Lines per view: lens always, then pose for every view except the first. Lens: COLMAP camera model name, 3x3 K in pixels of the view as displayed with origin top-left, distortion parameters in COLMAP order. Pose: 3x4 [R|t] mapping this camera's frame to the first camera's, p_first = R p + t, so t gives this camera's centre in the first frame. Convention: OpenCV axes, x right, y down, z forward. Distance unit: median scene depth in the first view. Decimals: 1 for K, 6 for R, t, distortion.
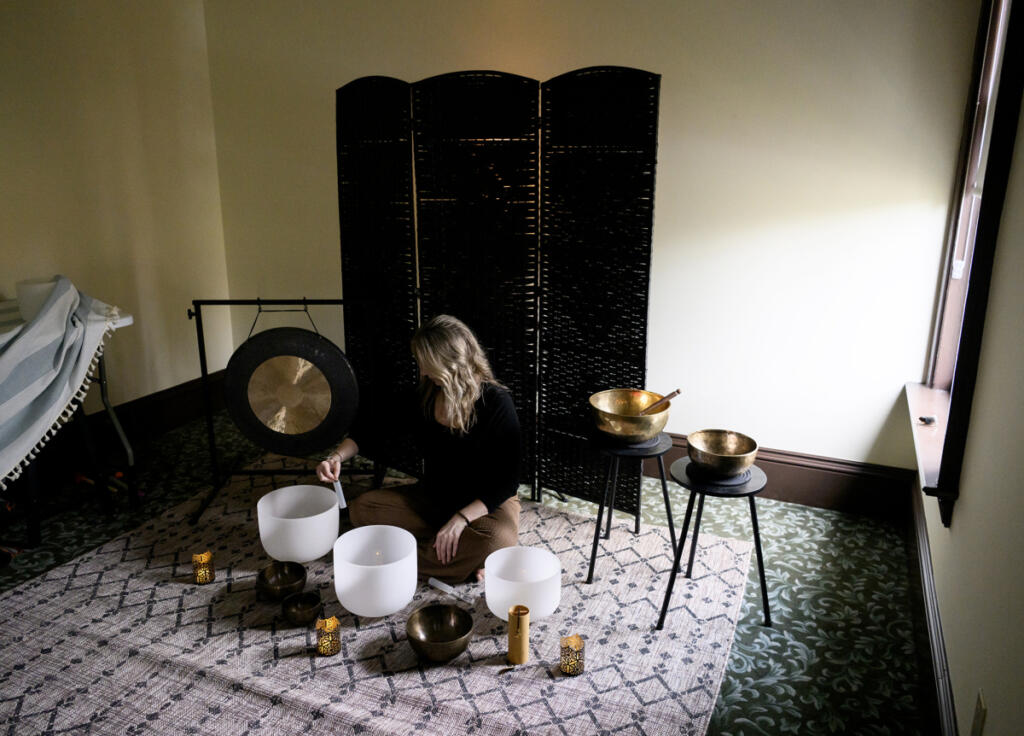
lens RADIAL K [[780.2, 0, 487.1], [0, 780.2, 359.3], [0, 0, 1]] dist [-0.012143, 0.011473]
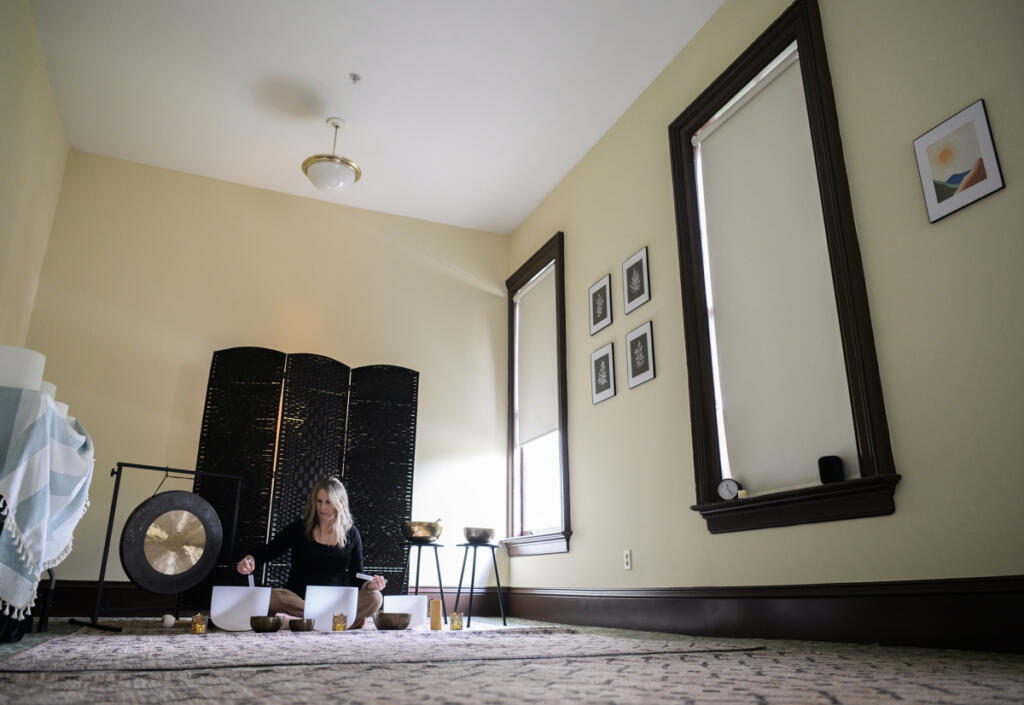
lens RADIAL K [[745.9, 0, 509.0], [0, 745.9, 353.3], [0, 0, 1]] dist [-0.010879, 0.000113]
pose [[0.653305, 0.236842, 0.719096, -1.051136], [0.190201, 0.868004, -0.458685, 0.552744], [-0.732814, 0.436434, 0.522024, -0.273926]]
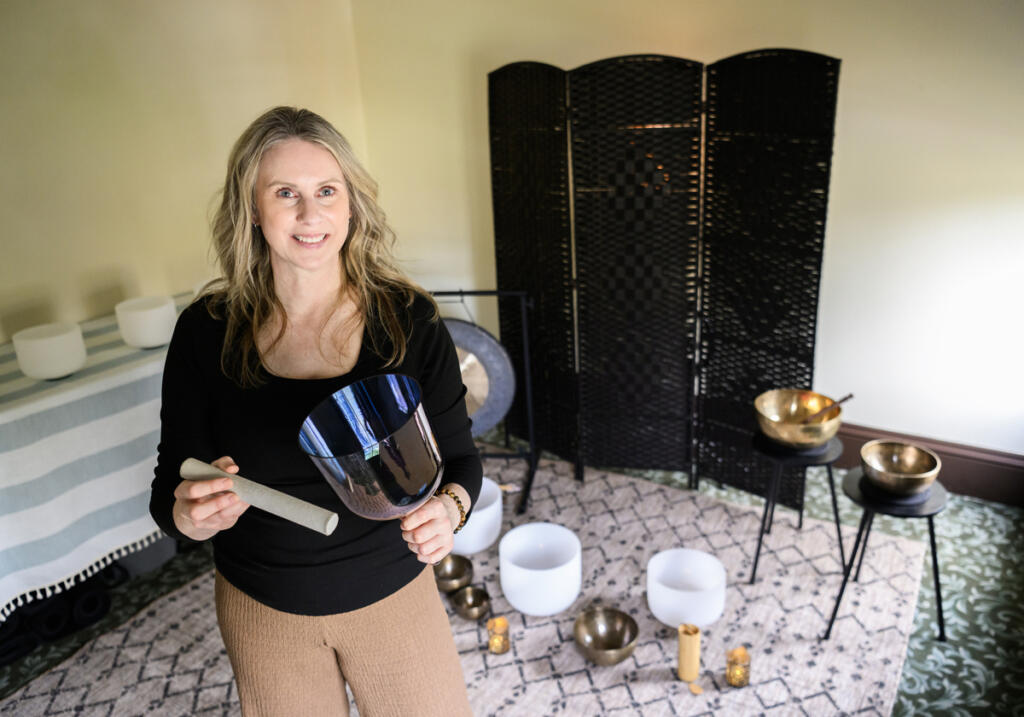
lens RADIAL K [[792.6, 0, 513.6], [0, 792.6, 360.0], [0, 0, 1]] dist [-0.013441, 0.007503]
pose [[0.990804, -0.001973, -0.135290, -0.033160], [0.015680, 0.994831, 0.100323, -0.104208], [0.134393, -0.101521, 0.985714, -0.010228]]
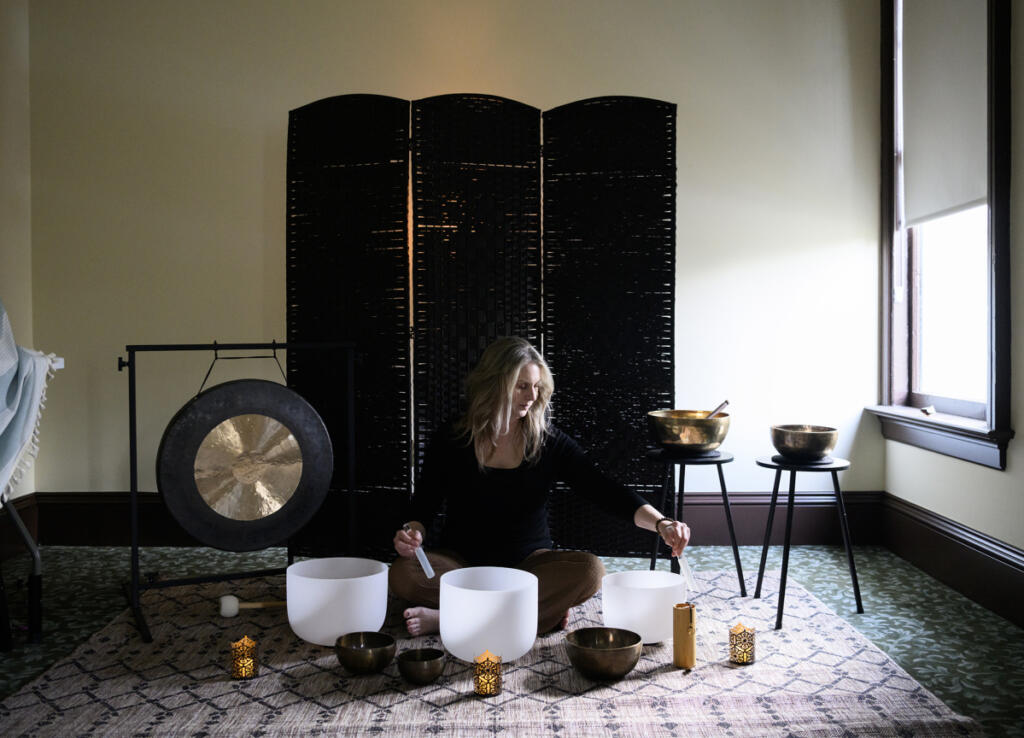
lens RADIAL K [[1019.3, 0, 507.4], [0, 1019.3, 358.5], [0, 0, 1]] dist [-0.018223, 0.000000]
pose [[0.897548, -0.010907, 0.440782, -0.563699], [0.116996, 0.969749, -0.214238, 0.226897], [-0.425111, 0.243859, 0.871673, -0.027688]]
